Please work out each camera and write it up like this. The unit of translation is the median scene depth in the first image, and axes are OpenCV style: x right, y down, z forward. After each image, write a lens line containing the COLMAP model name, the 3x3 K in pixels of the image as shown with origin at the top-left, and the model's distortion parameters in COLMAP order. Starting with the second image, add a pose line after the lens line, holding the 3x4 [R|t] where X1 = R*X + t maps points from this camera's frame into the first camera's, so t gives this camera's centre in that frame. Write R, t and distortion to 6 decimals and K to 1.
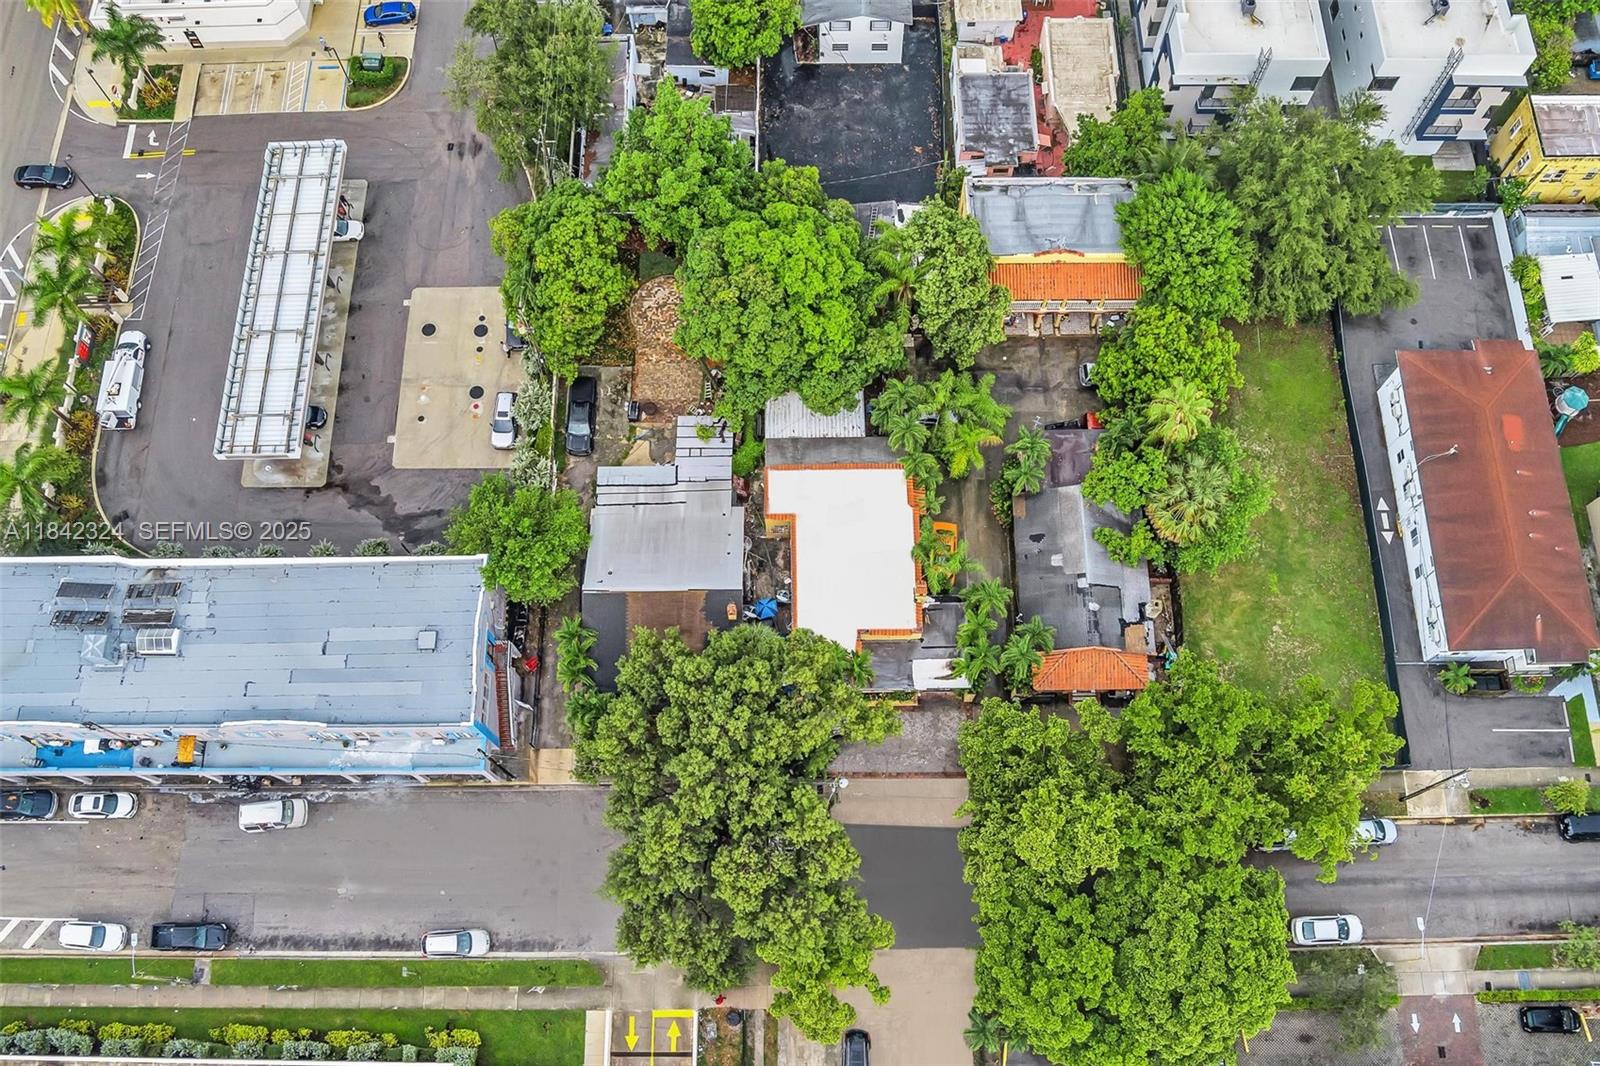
lens RADIAL K [[1336.3, 0, 800.0], [0, 1336.3, 533.0], [0, 0, 1]] dist [-0.104149, 0.056278]
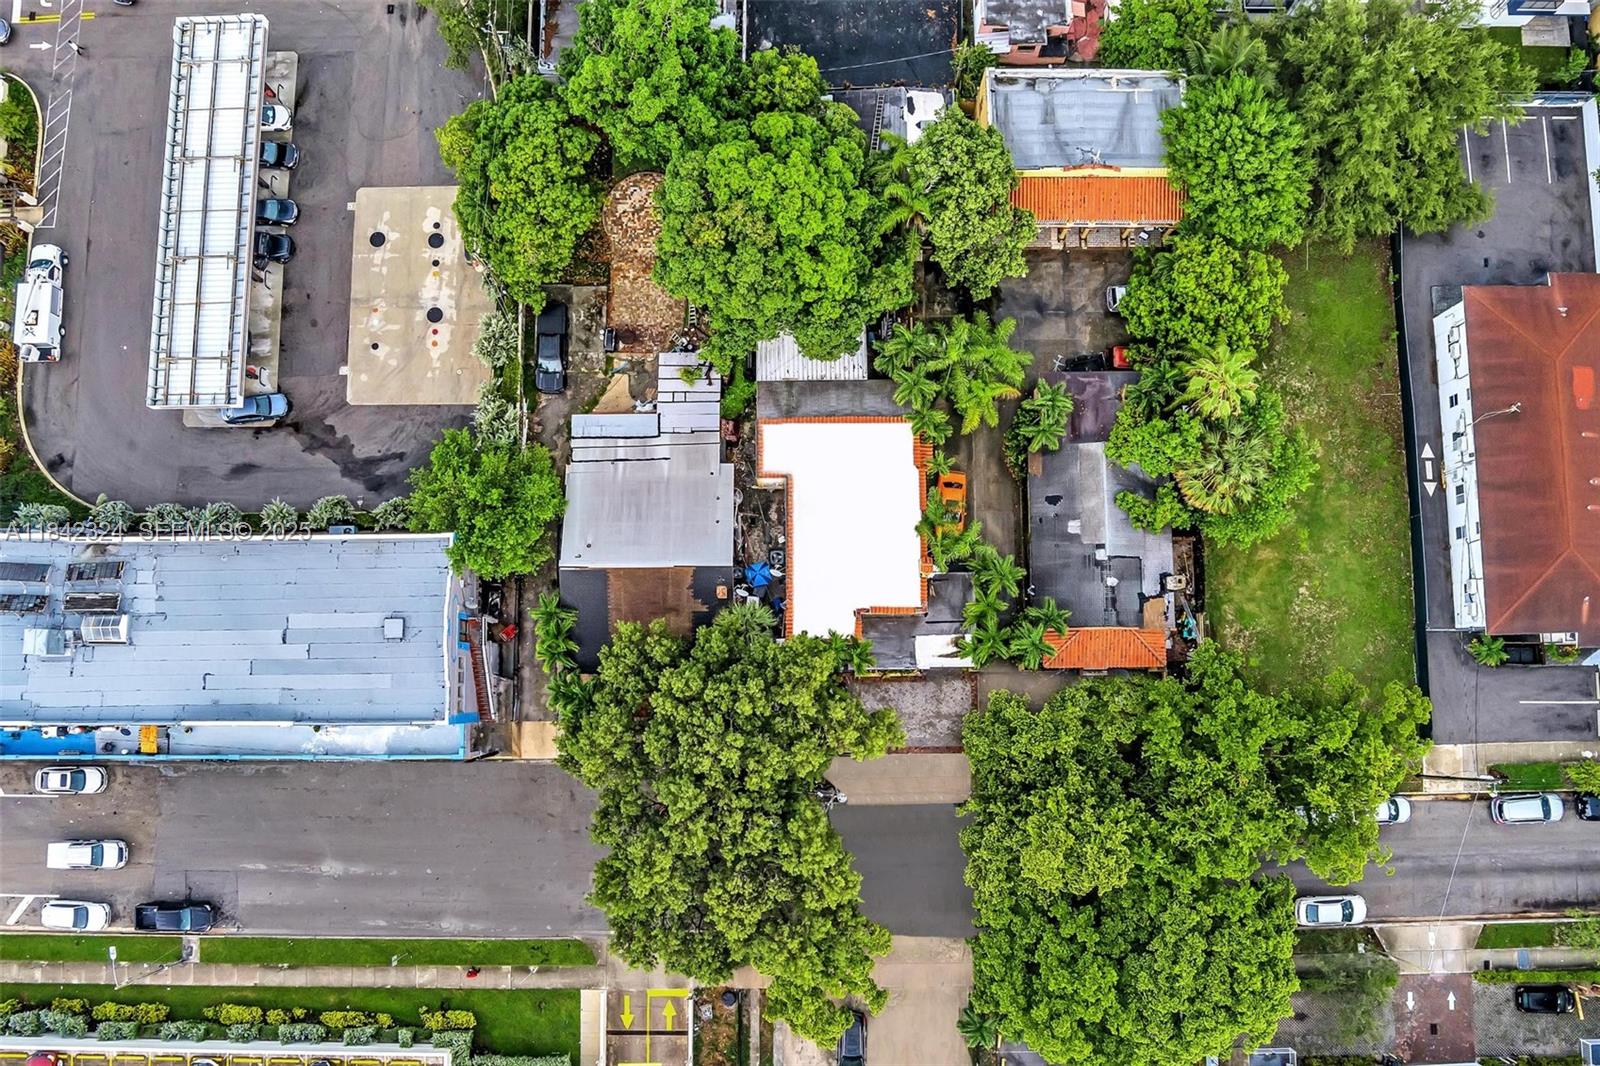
lens RADIAL K [[1296.6, 0, 800.0], [0, 1296.6, 533.0], [0, 0, 1]] dist [-0.106946, 0.061866]
pose [[0.999976, -0.000770, 0.006949, -0.003067], [-0.000878, 0.972220, 0.234069, -0.187223], [-0.006936, -0.234070, 0.972195, 0.134538]]
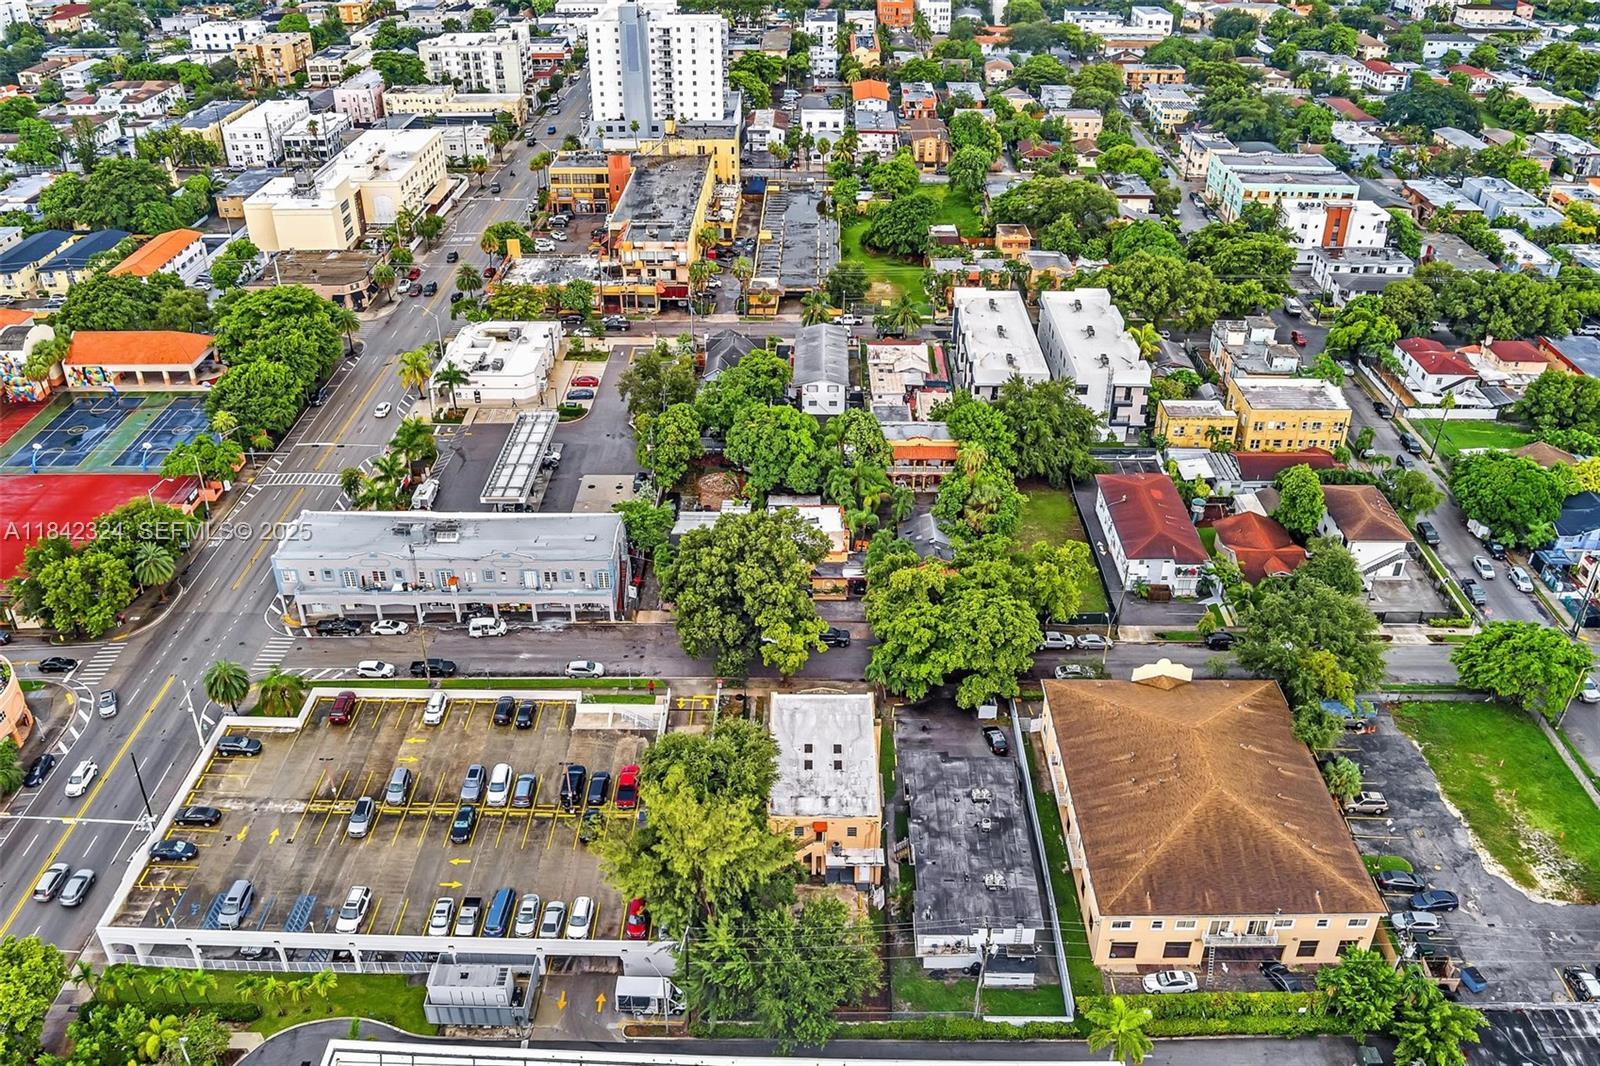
lens RADIAL K [[1296.6, 0, 800.0], [0, 1296.6, 533.0], [0, 0, 1]] dist [-0.106946, 0.061866]
pose [[0.999758, 0.020552, -0.007878, 0.037465], [-0.020986, 0.782138, -0.622752, 1.196343], [-0.006637, 0.622766, 0.782380, -0.464811]]
